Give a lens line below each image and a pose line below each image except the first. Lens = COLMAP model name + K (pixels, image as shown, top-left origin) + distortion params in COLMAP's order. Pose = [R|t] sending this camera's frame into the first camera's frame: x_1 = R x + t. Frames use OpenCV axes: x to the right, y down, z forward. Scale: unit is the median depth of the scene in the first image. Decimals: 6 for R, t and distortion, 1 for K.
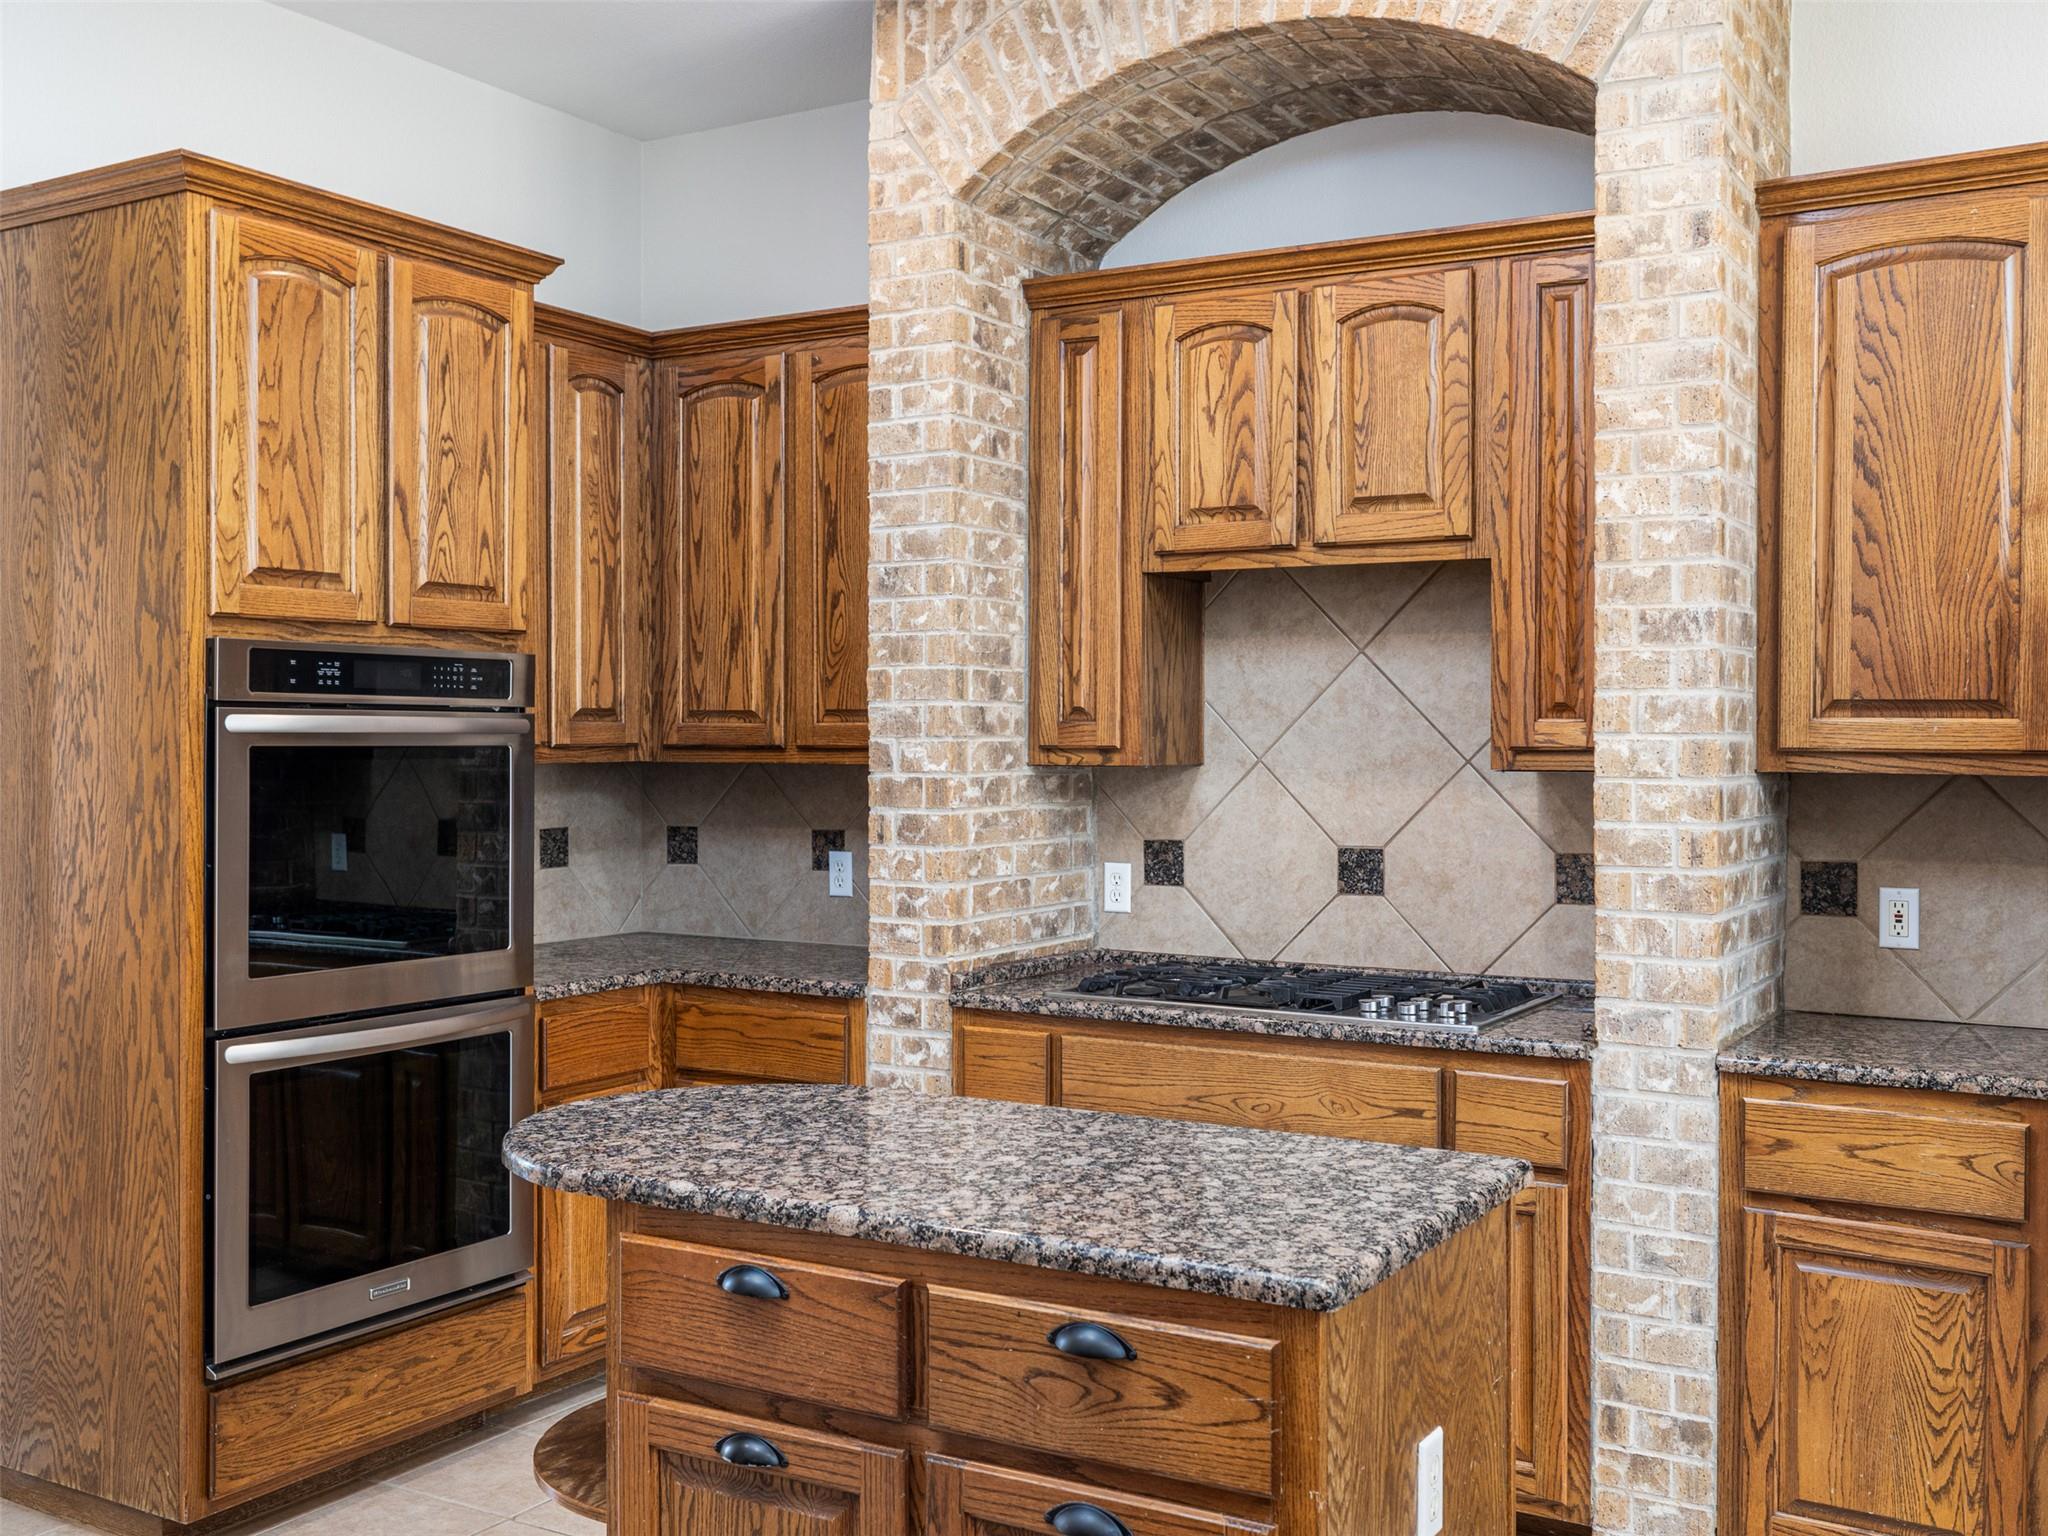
lens RADIAL K [[1988.6, 0, 1024.0], [0, 1988.6, 768.0], [0, 0, 1]] dist [0.001132, 0.007688]
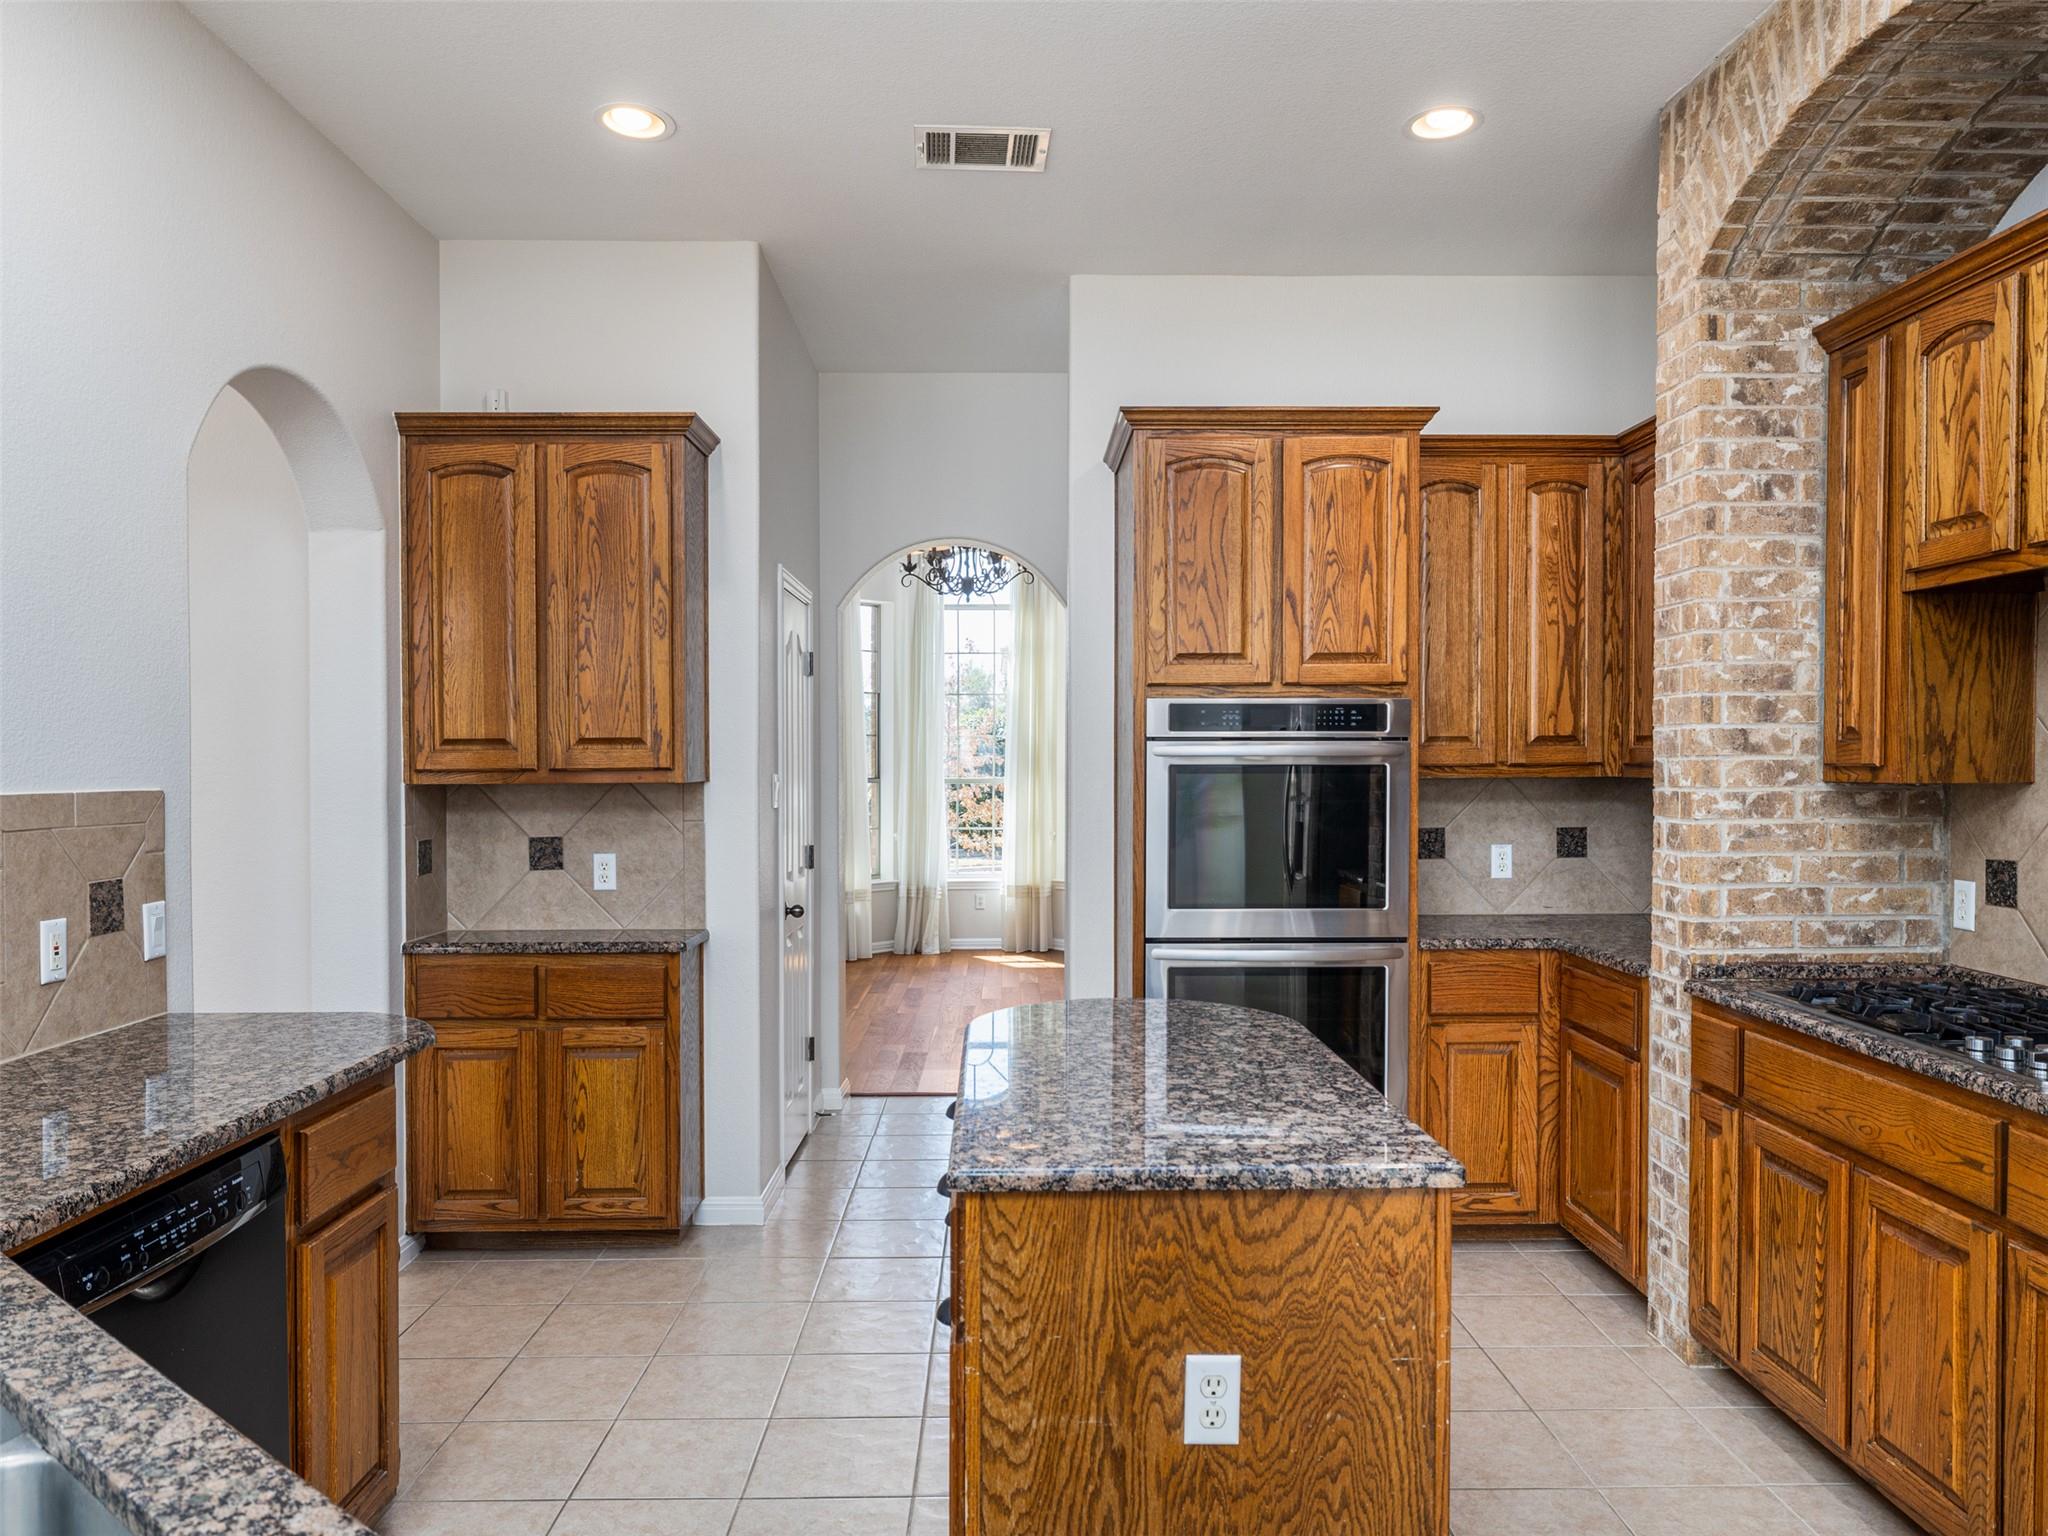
lens RADIAL K [[1405.1, 0, 1024.4], [0, 1405.1, 804.0], [0, 0, 1]] dist [-0.000992, -0.004085]
pose [[0.528132, 0.022630, -0.848860, 0.441016], [-0.008921, 0.999738, 0.021102, -0.001804], [0.849115, -0.003572, 0.528196, 0.250103]]
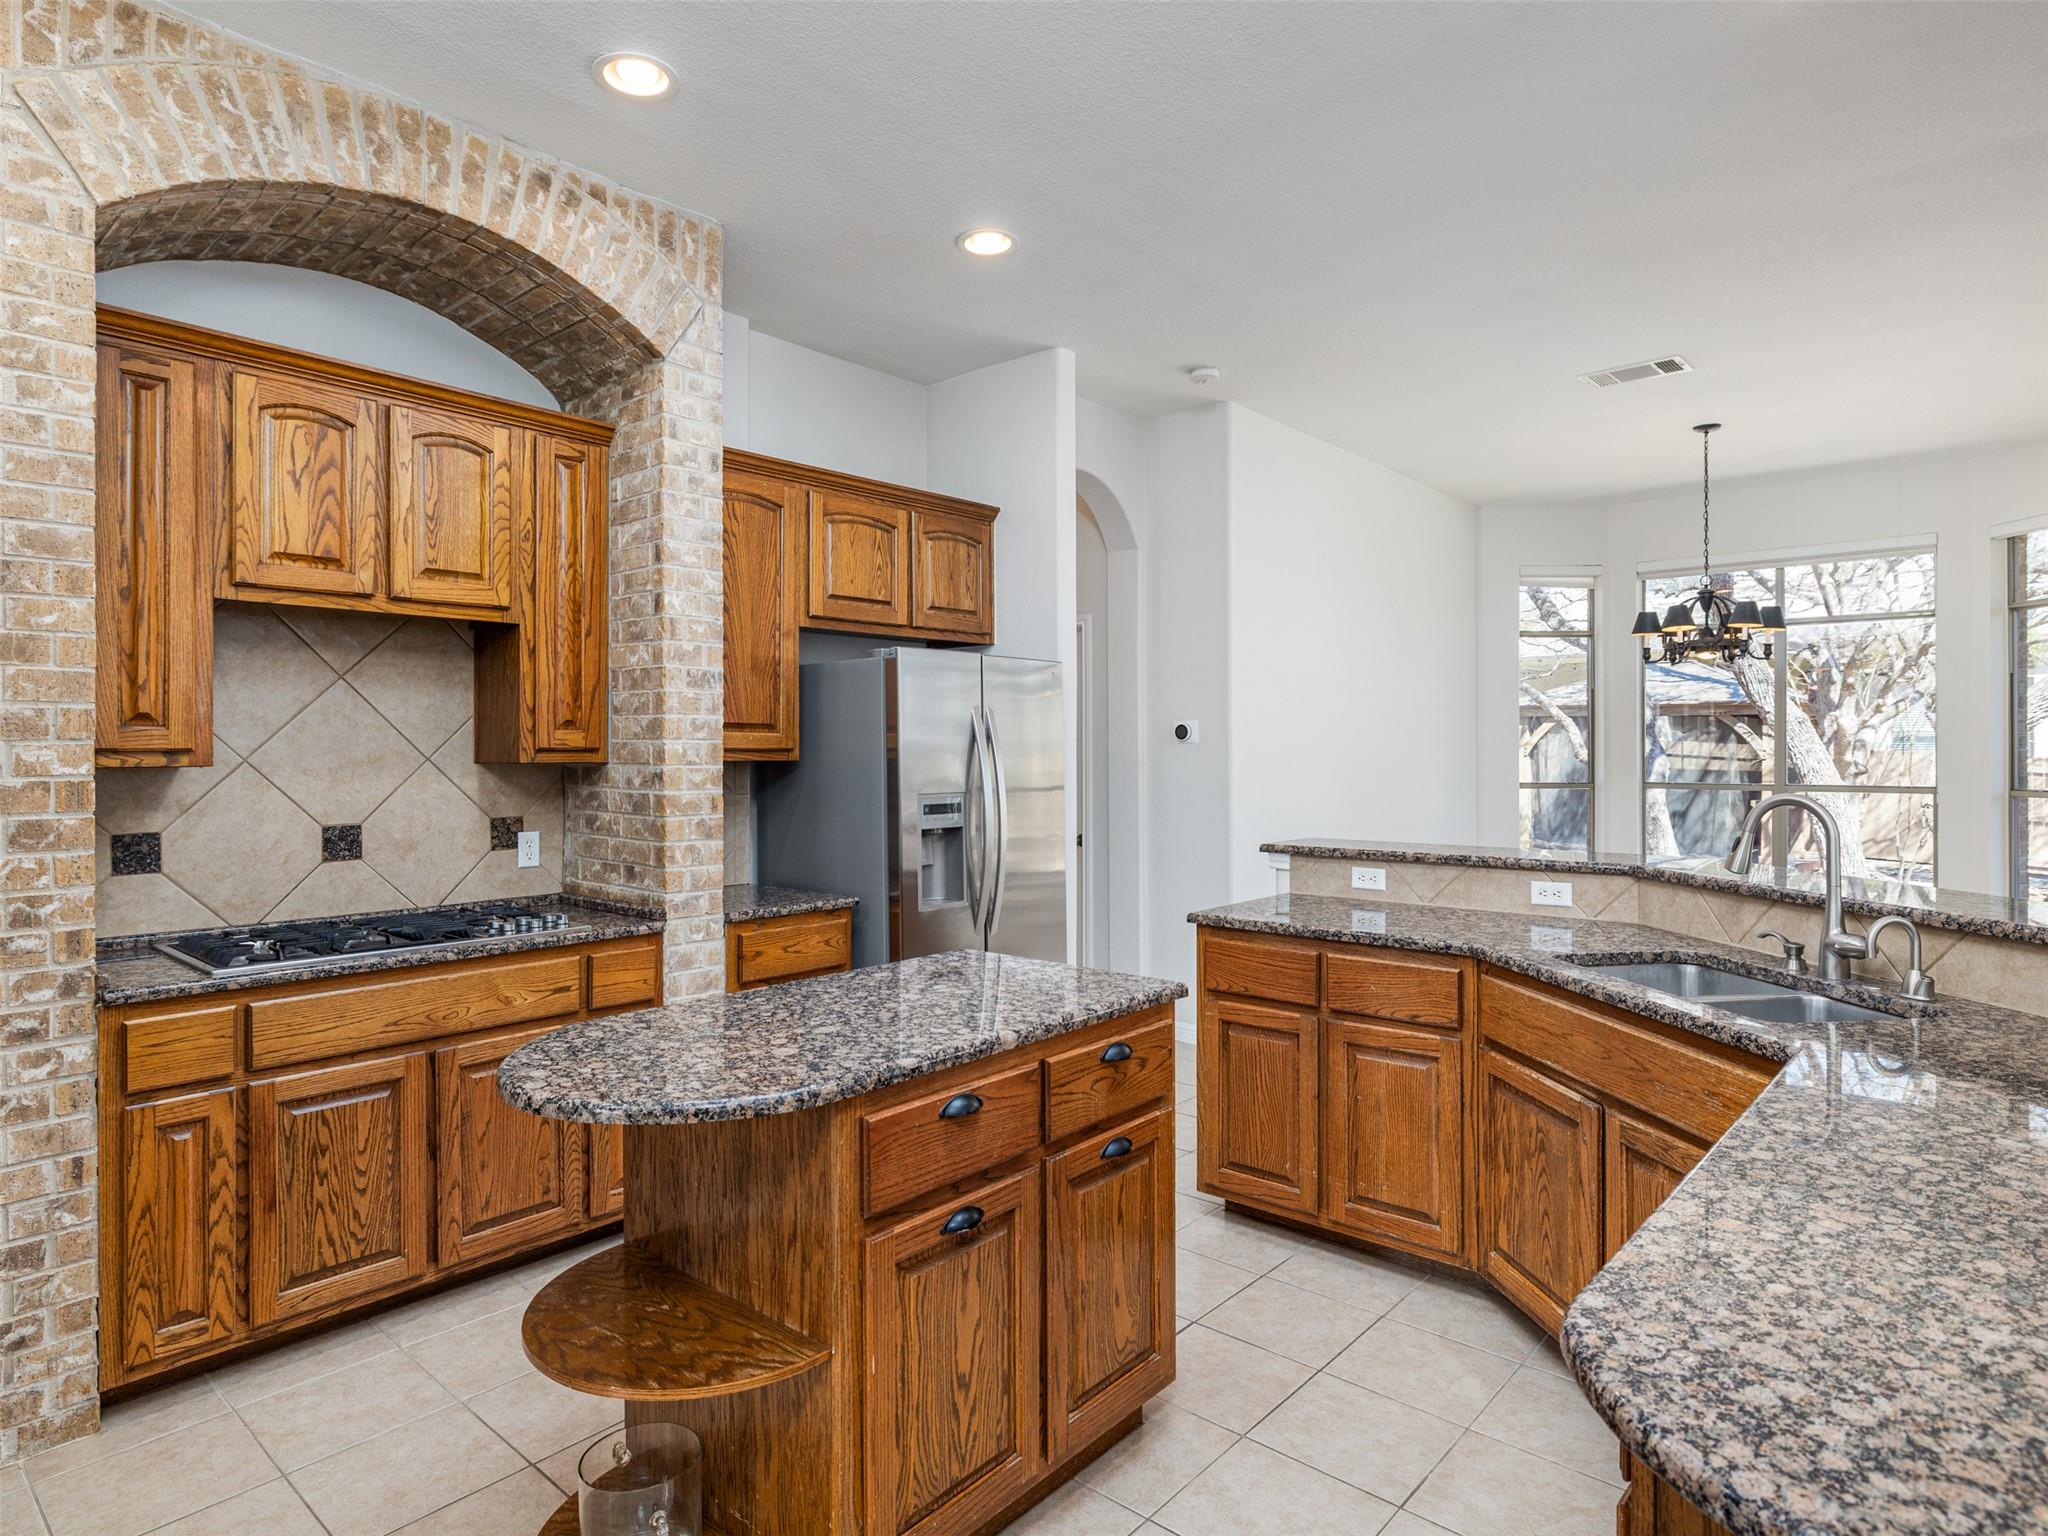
lens RADIAL K [[1152.0, 0, 1026.1], [0, 1152.0, 758.6], [0, 0, 1]] dist [-0.001020, 0.000552]
pose [[0.181589, -0.010806, 0.983315, -0.521719], [0.017187, 0.999822, 0.007813, -0.002537], [-0.983224, 0.015481, 0.181742, 0.428235]]
